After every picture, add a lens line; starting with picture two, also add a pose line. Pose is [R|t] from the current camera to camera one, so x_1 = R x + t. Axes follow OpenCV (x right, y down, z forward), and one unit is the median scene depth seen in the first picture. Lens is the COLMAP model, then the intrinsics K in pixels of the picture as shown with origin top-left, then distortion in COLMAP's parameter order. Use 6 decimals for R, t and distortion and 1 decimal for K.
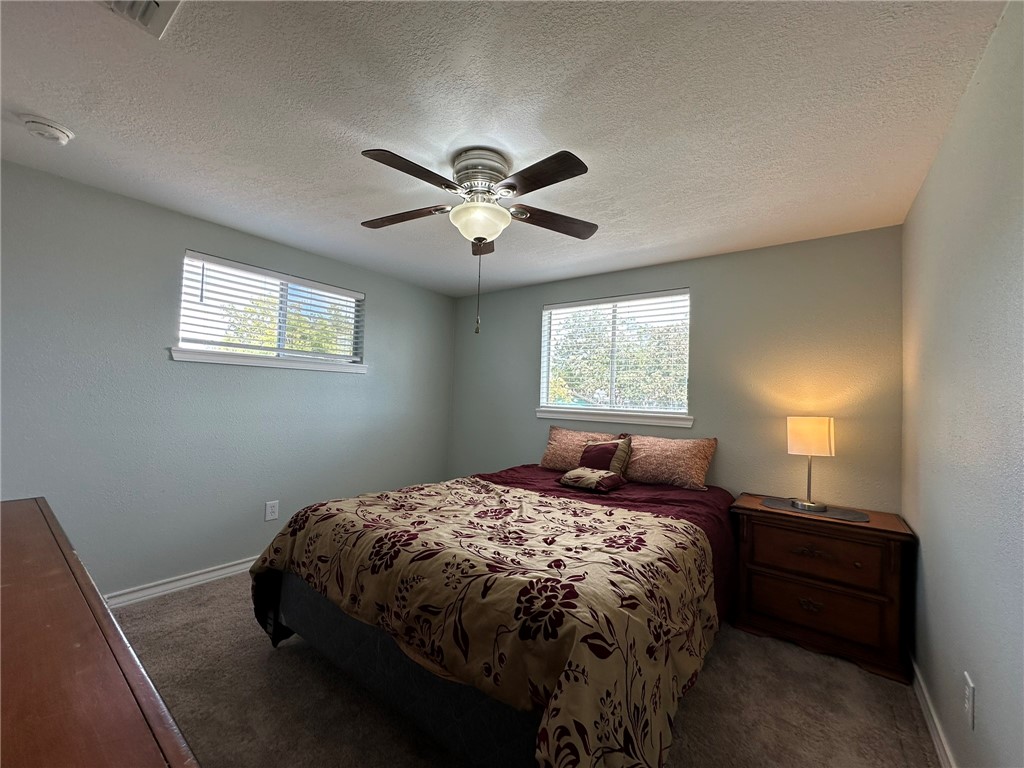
lens RADIAL K [[409.8, 0, 509.2], [0, 409.8, 385.5], [0, 0, 1]] dist [-0.003527, 0.000837]
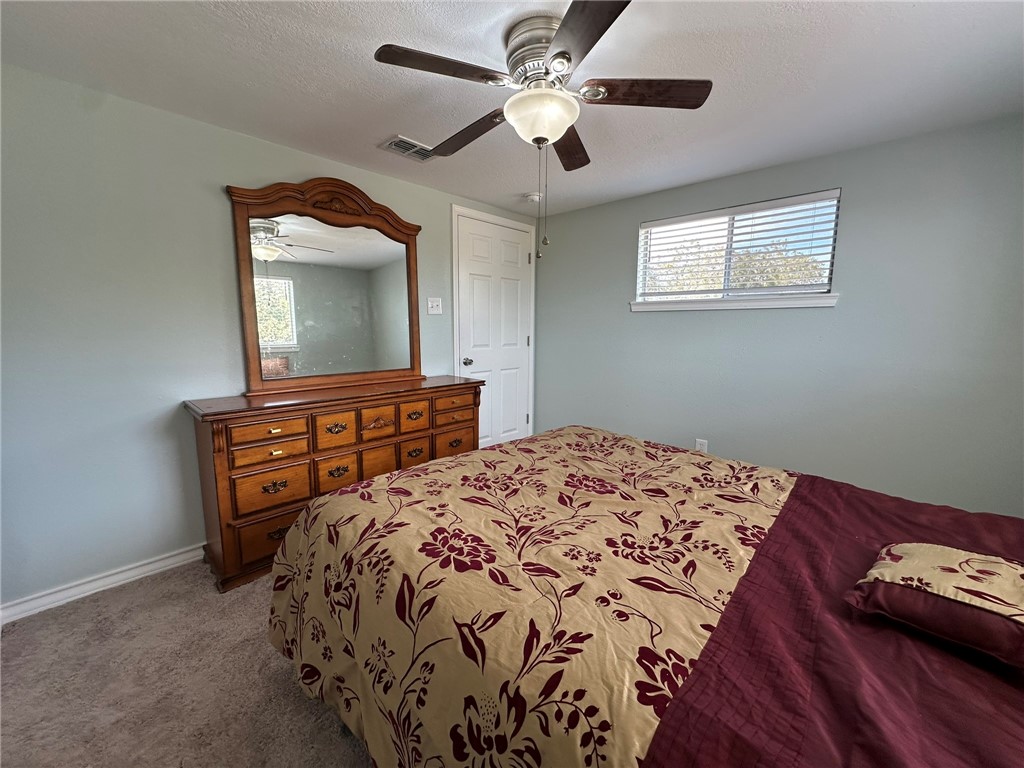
lens RADIAL K [[409.8, 0, 514.7], [0, 409.8, 383.0], [0, 0, 1]] dist [-0.003527, 0.000837]
pose [[-0.110199, 0.098663, -0.989000, 0.809989], [0.012300, 0.995120, 0.097903, 0.050251], [0.993833, -0.001376, -0.110875, 1.052647]]
